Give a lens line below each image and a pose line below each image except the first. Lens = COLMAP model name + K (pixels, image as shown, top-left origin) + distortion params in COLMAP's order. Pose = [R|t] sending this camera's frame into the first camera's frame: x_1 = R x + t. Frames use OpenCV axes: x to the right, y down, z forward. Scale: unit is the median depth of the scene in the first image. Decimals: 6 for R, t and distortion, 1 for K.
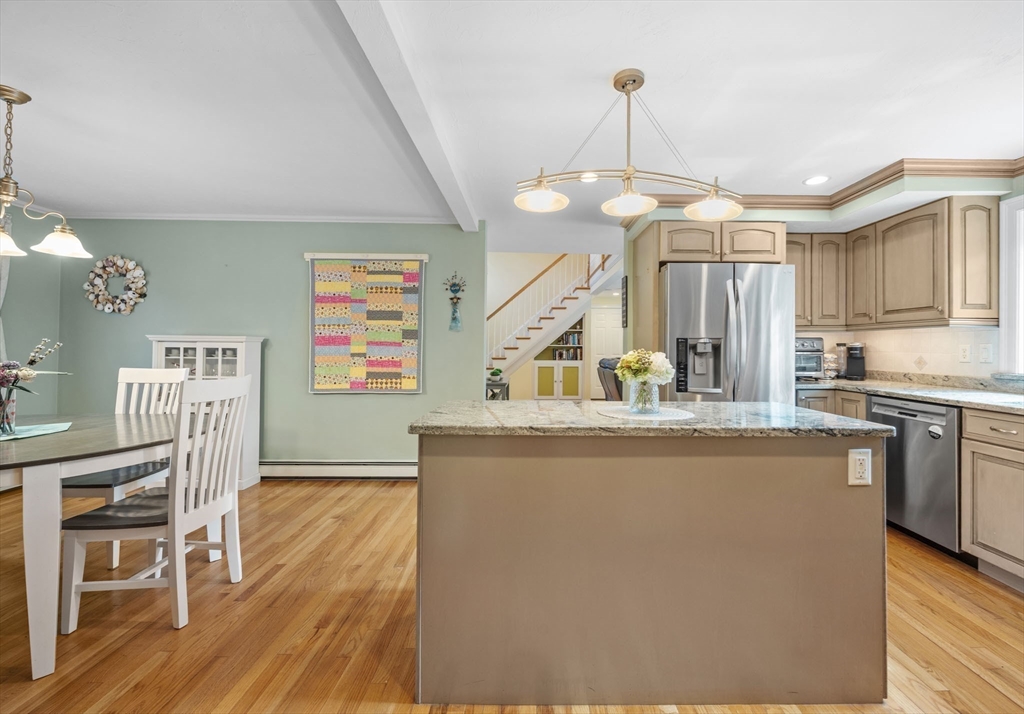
lens RADIAL K [[413.2, 0, 537.2], [0, 413.2, 342.2], [0, 0, 1]] dist [-0.004429, -0.000330]
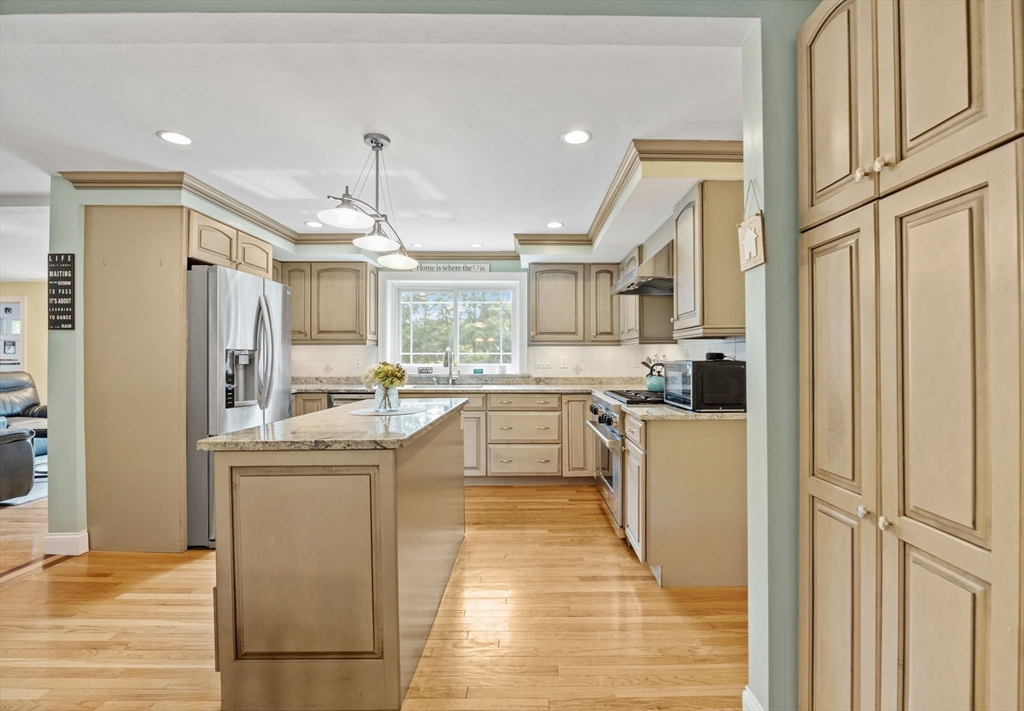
lens RADIAL K [[468.3, 0, 545.7], [0, 468.3, 359.6], [0, 0, 1]] dist [-0.014501, 0.000080]
pose [[-0.023601, -0.009048, 0.999681, -0.556387], [-0.013578, 0.999870, 0.008730, -0.005041], [-0.999629, -0.013368, -0.023721, 0.245573]]
